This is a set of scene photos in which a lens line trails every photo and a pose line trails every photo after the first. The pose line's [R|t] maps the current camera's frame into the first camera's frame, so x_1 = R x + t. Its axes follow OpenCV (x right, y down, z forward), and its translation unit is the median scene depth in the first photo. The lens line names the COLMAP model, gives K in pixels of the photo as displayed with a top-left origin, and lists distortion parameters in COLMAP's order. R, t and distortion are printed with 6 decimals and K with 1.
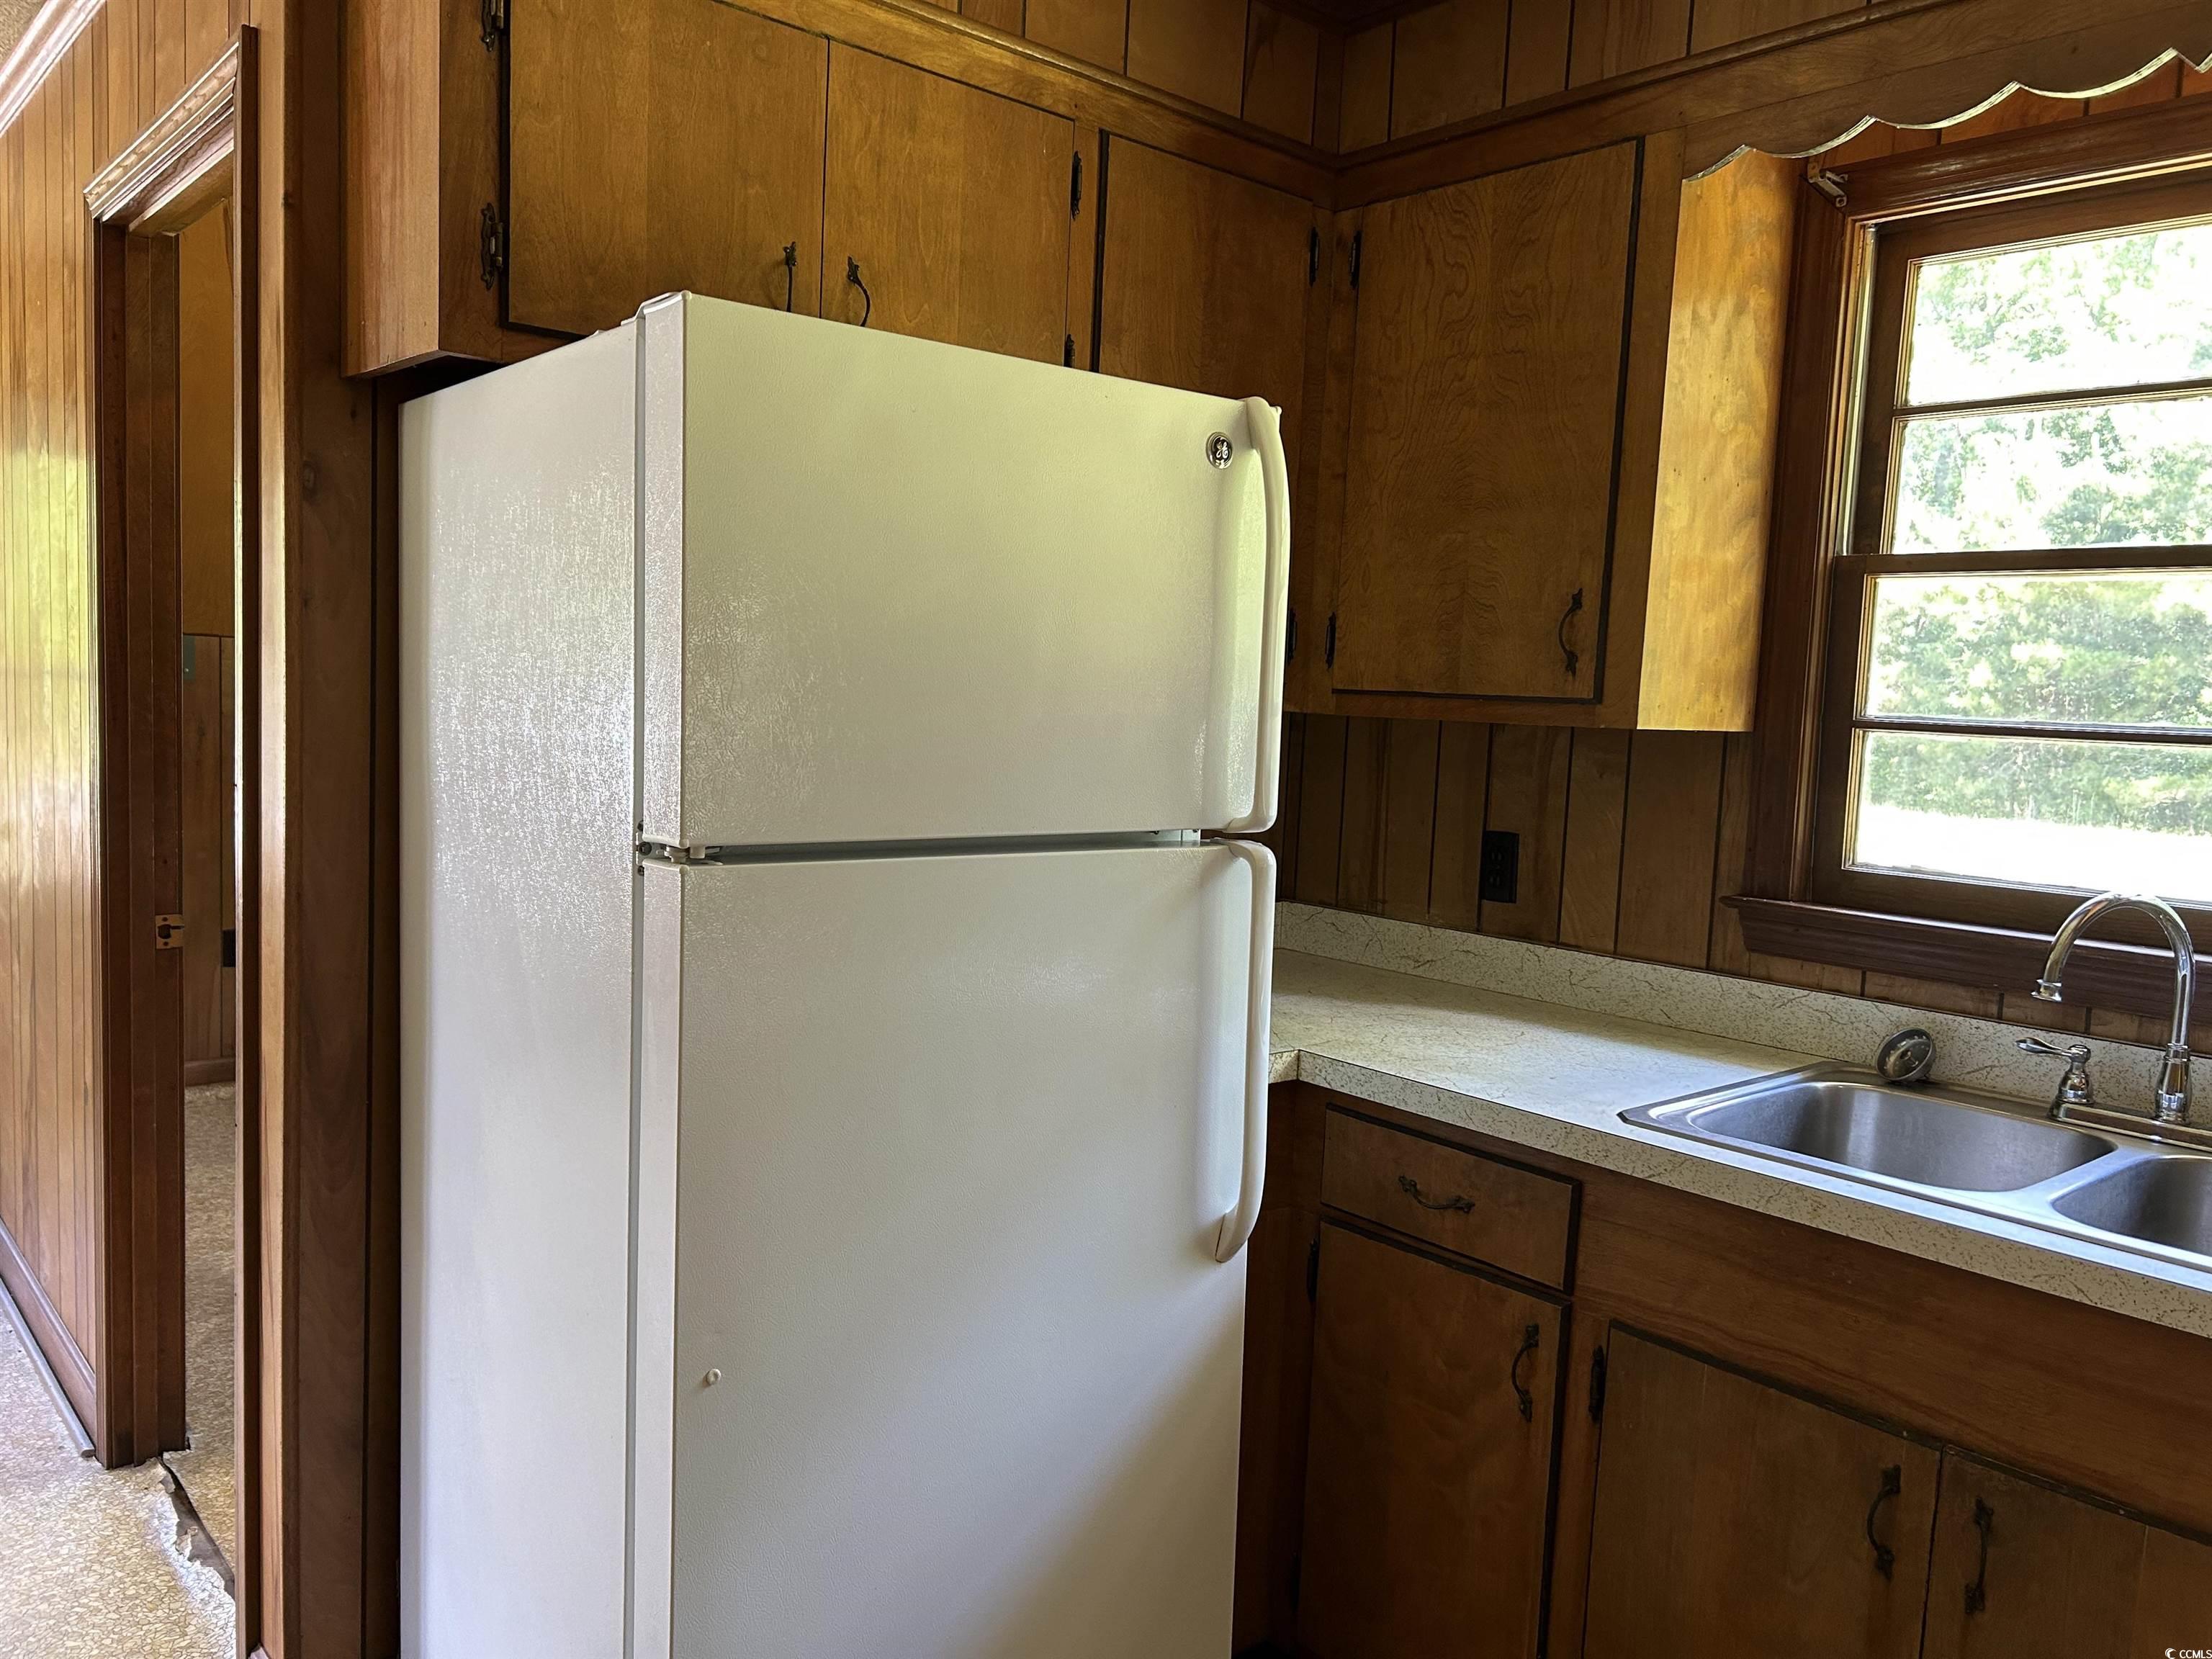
lens RADIAL K [[1657.3, 0, 1098.1], [0, 1657.3, 834.2], [0, 0, 1]] dist [0.032683, -0.037094]
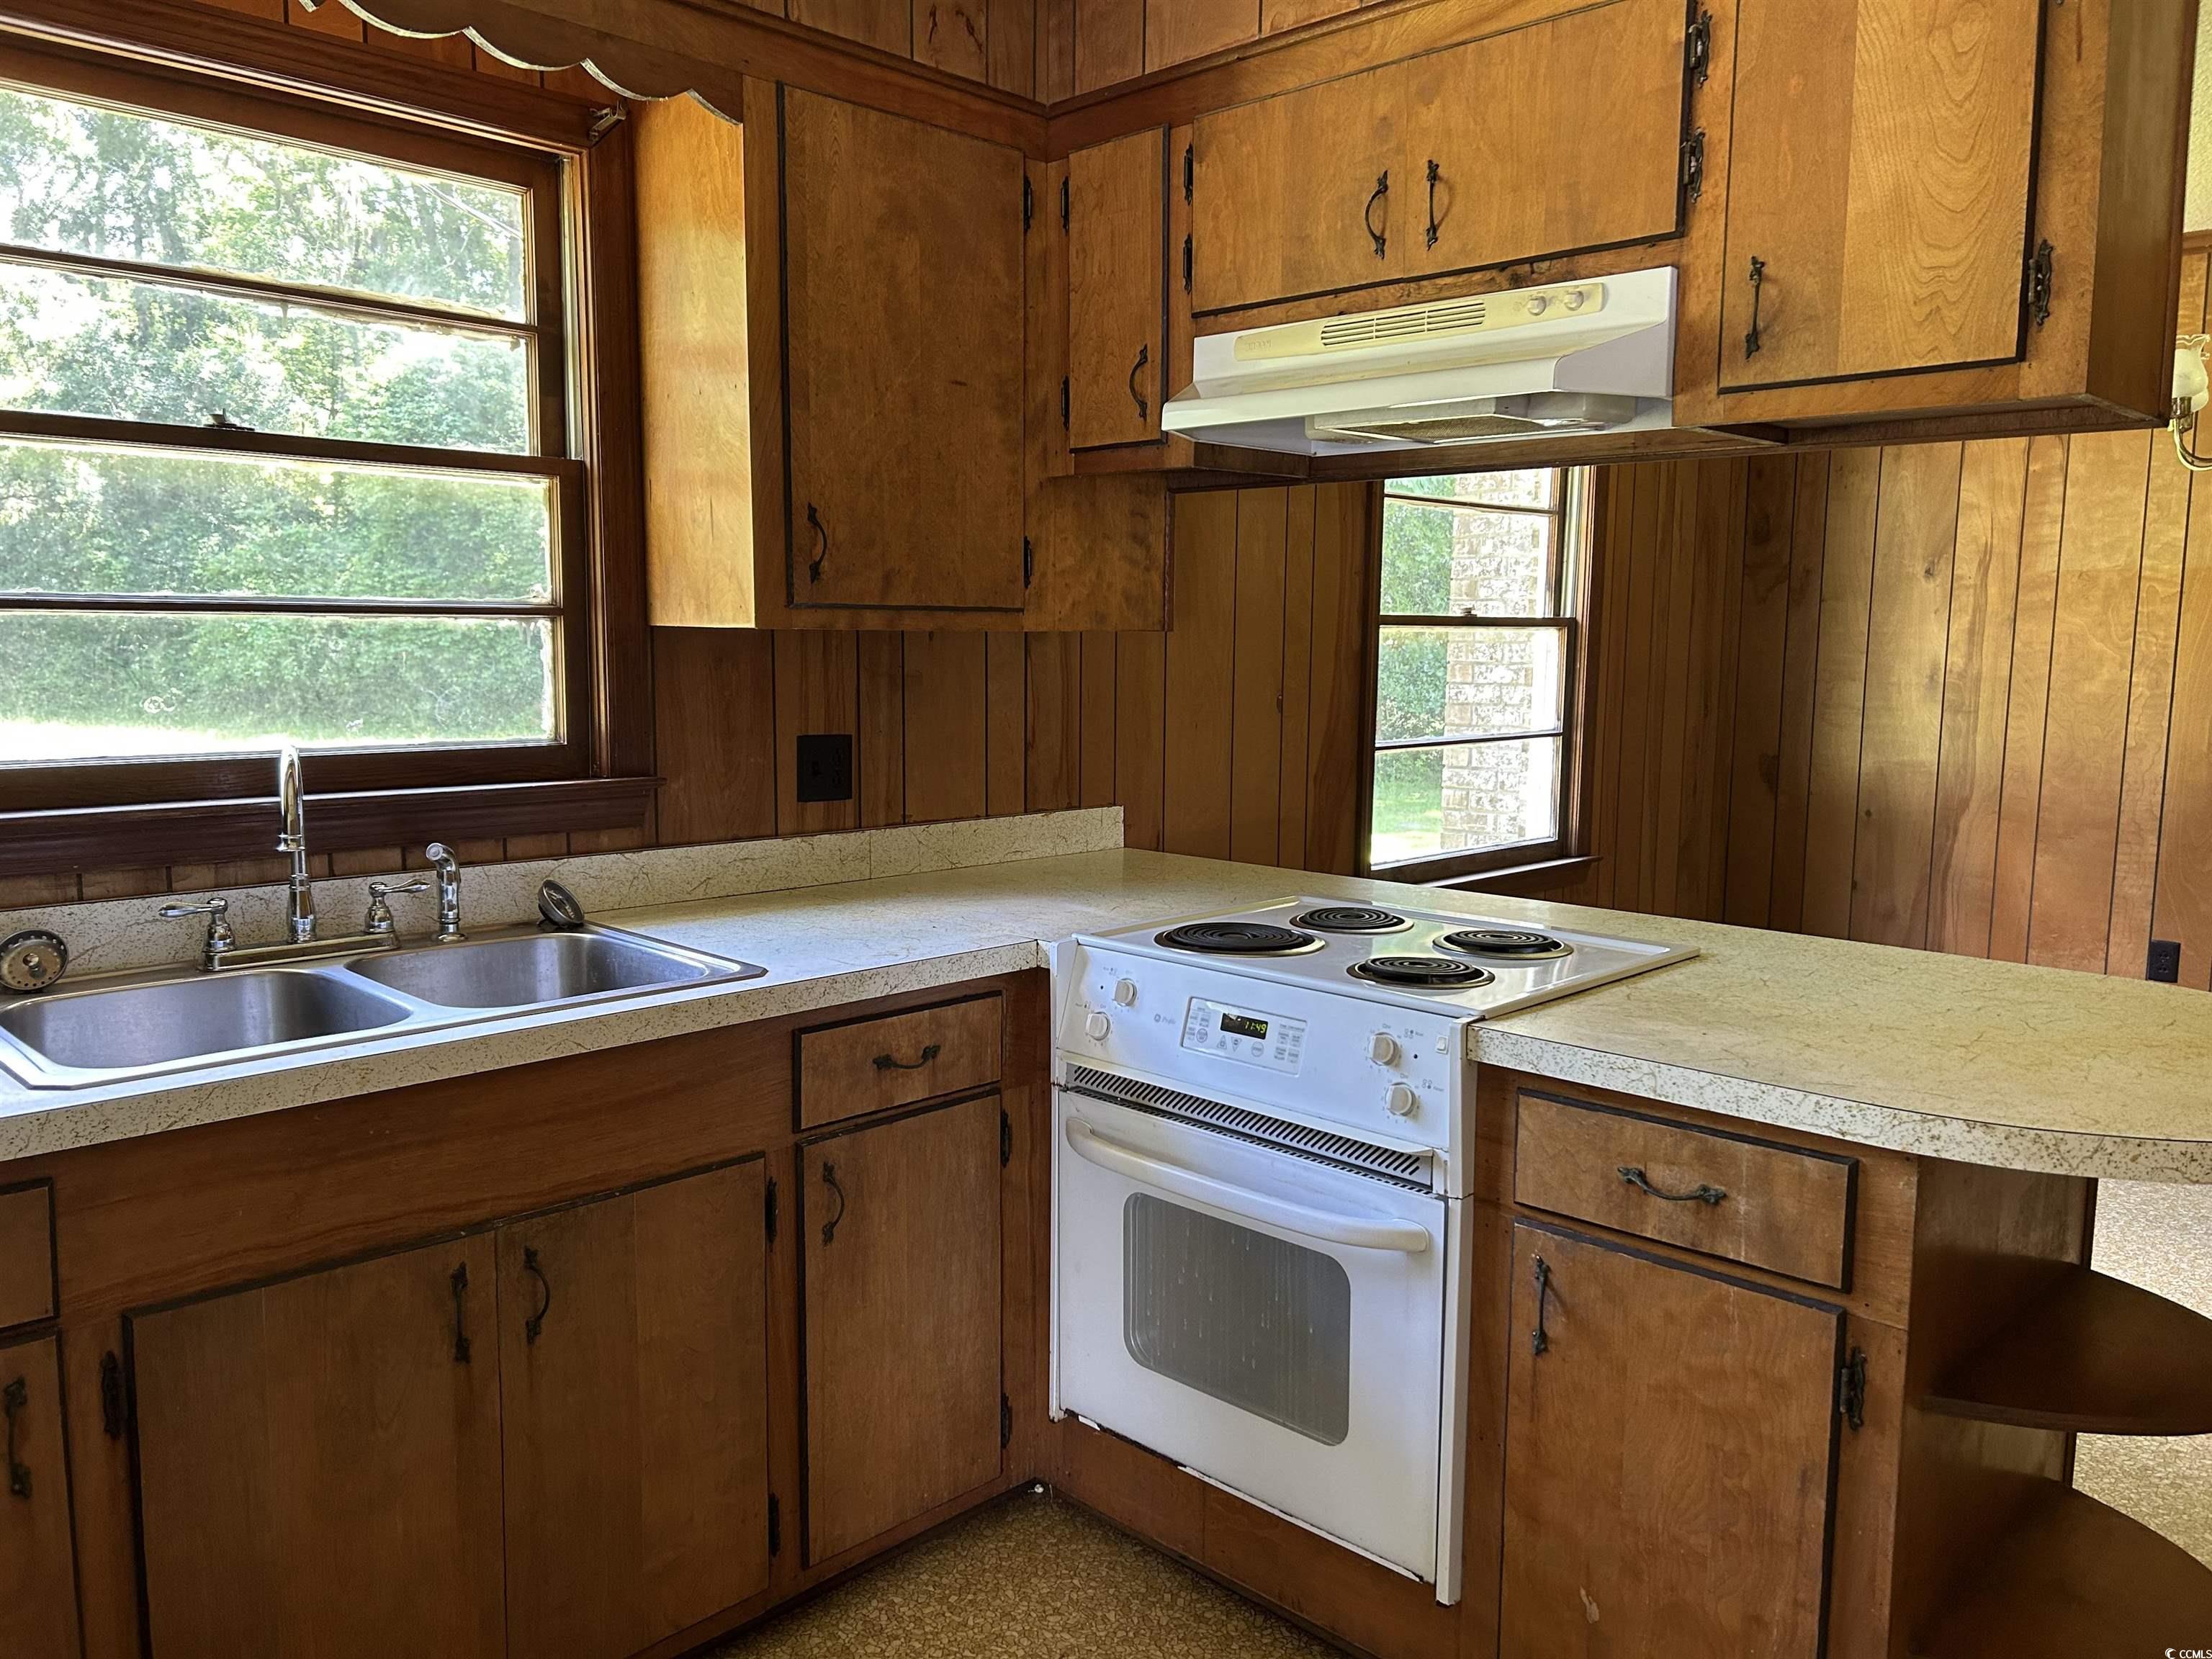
lens RADIAL K [[1657.3, 0, 1098.1], [0, 1657.3, 834.2], [0, 0, 1]] dist [0.032683, -0.037094]
pose [[-0.081883, -0.165719, 0.982768, -0.467632], [0.072371, 0.982487, 0.171701, -0.052624], [-0.994011, 0.085184, -0.068455, 0.474862]]
